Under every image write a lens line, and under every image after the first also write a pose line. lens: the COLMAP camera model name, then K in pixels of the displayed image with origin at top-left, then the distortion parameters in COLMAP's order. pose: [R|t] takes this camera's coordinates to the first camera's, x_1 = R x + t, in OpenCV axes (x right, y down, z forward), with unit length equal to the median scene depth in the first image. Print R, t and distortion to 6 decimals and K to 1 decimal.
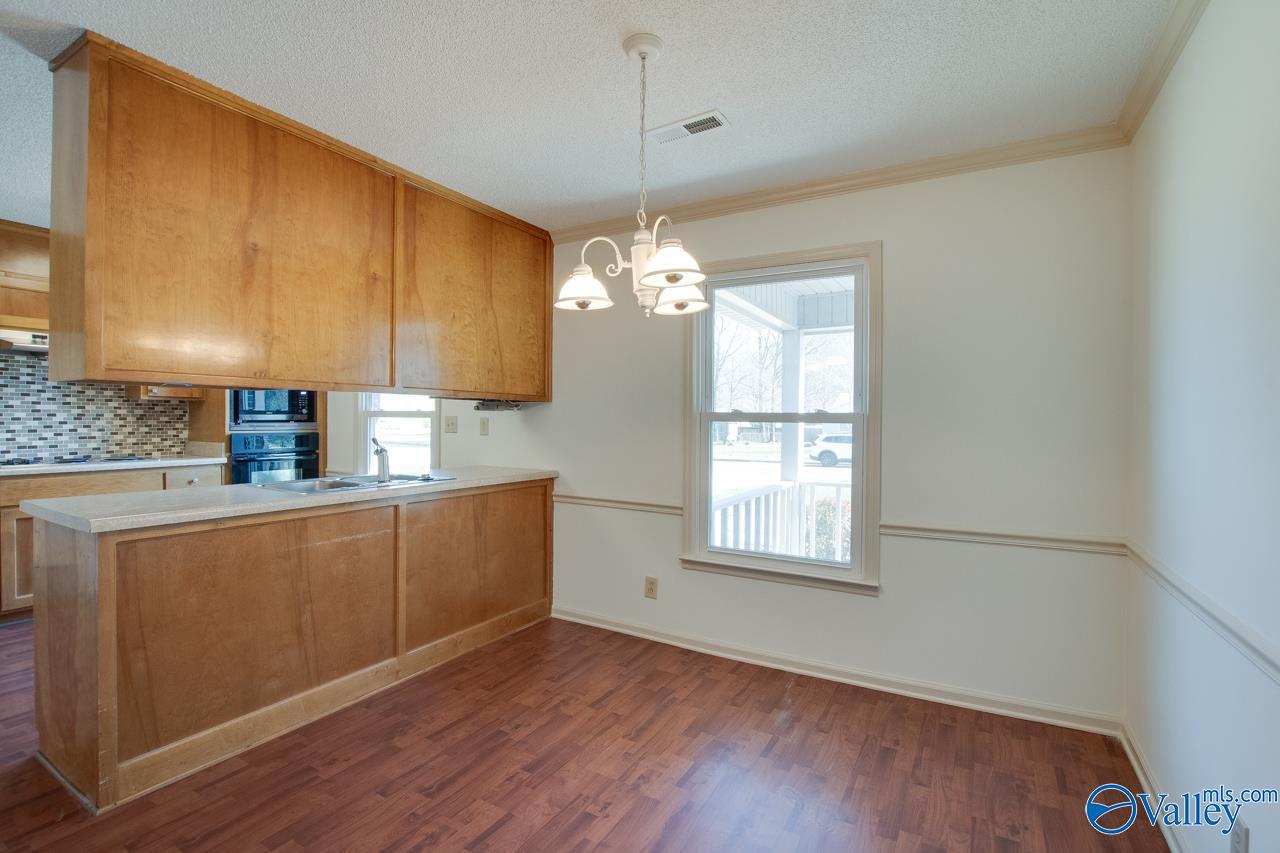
lens RADIAL K [[594.1, 0, 635.0], [0, 594.1, 423.0], [0, 0, 1]] dist [-0.027251, 0.004905]
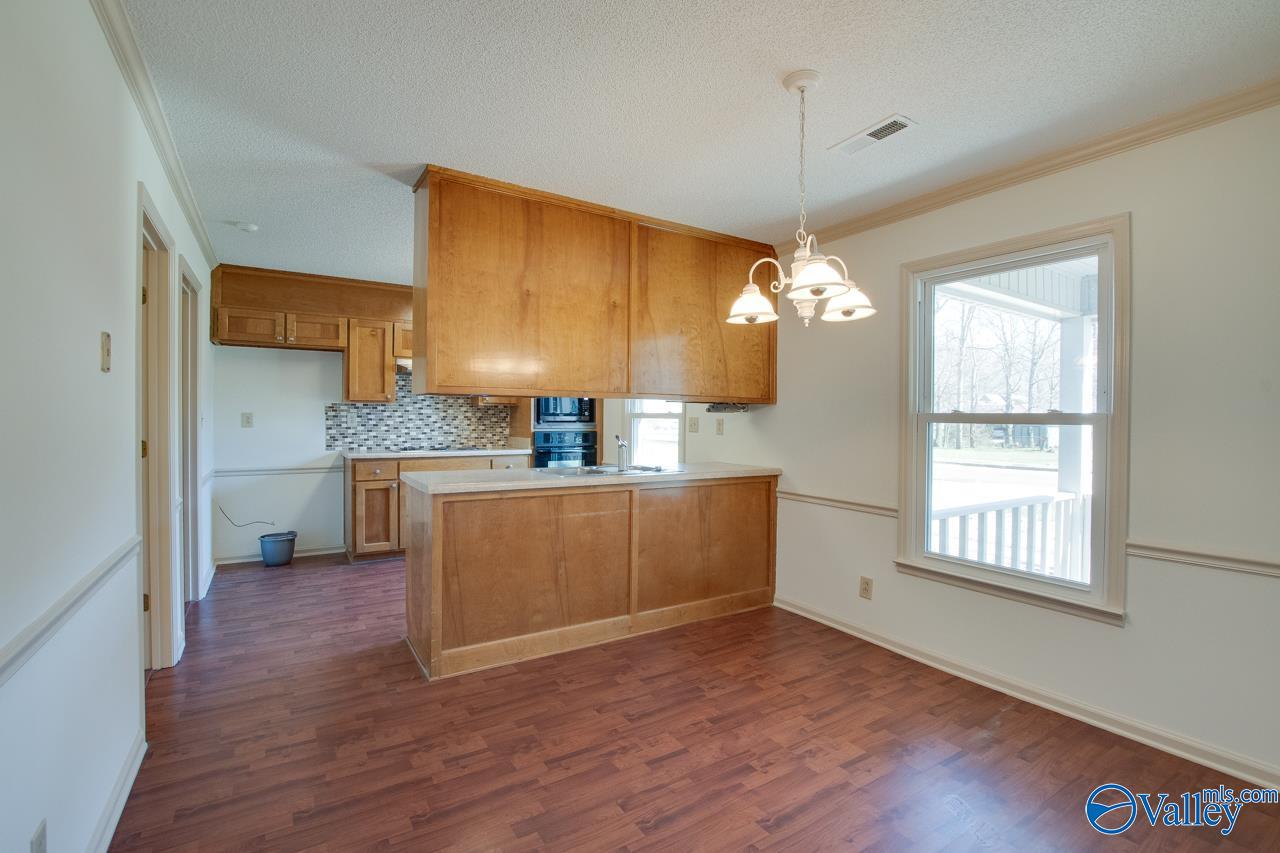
lens RADIAL K [[594.1, 0, 637.0], [0, 594.1, 422.7], [0, 0, 1]] dist [-0.027251, 0.004905]
pose [[0.886123, 0.003109, -0.463440, 0.177020], [-0.004642, 0.999987, -0.002167, 0.002168], [0.463427, 0.004071, 0.886126, -0.080513]]
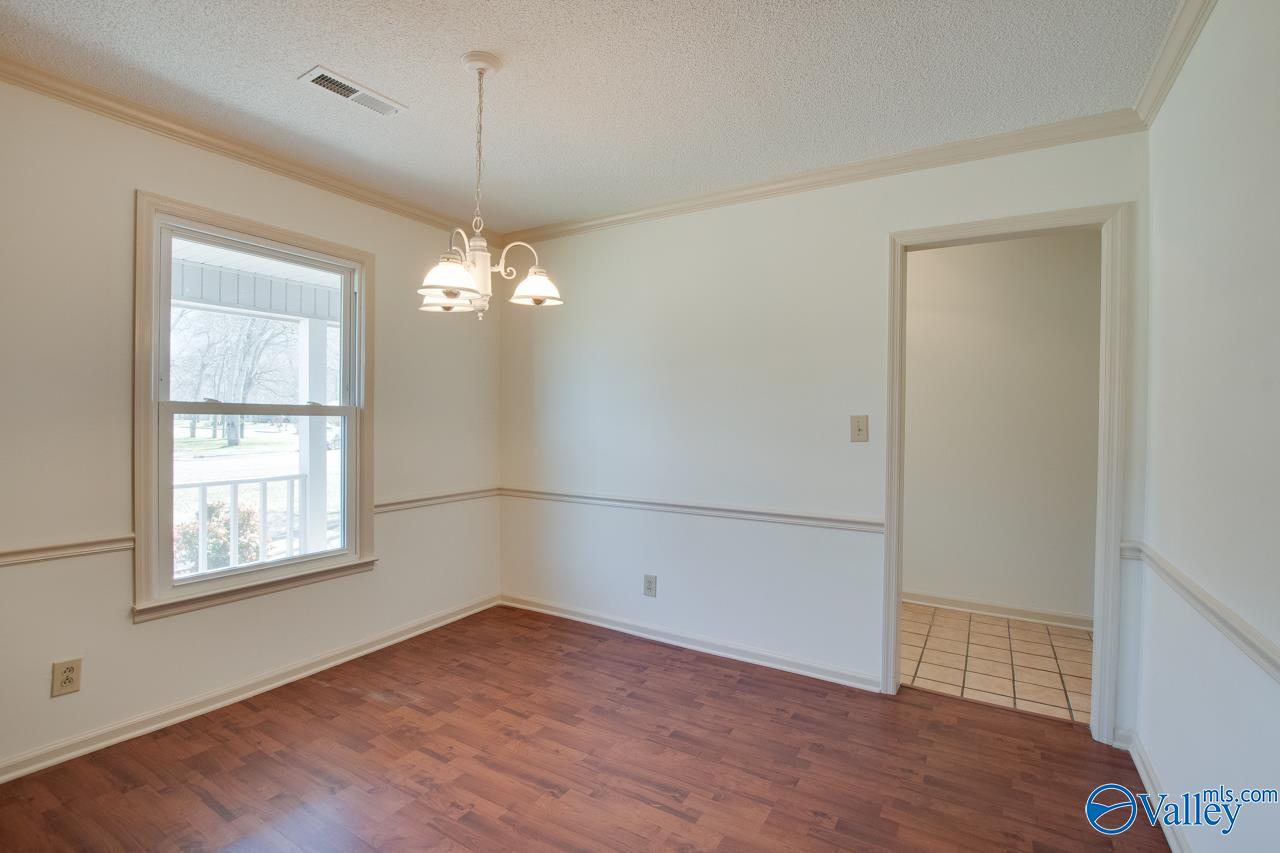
lens RADIAL K [[594.1, 0, 642.6], [0, 594.1, 426.9], [0, 0, 1]] dist [-0.027251, 0.004905]
pose [[0.009797, -0.020360, 0.999745, -0.704915], [-0.001813, 0.999791, 0.020379, -0.002239], [-0.999950, -0.002012, 0.009758, 0.471761]]
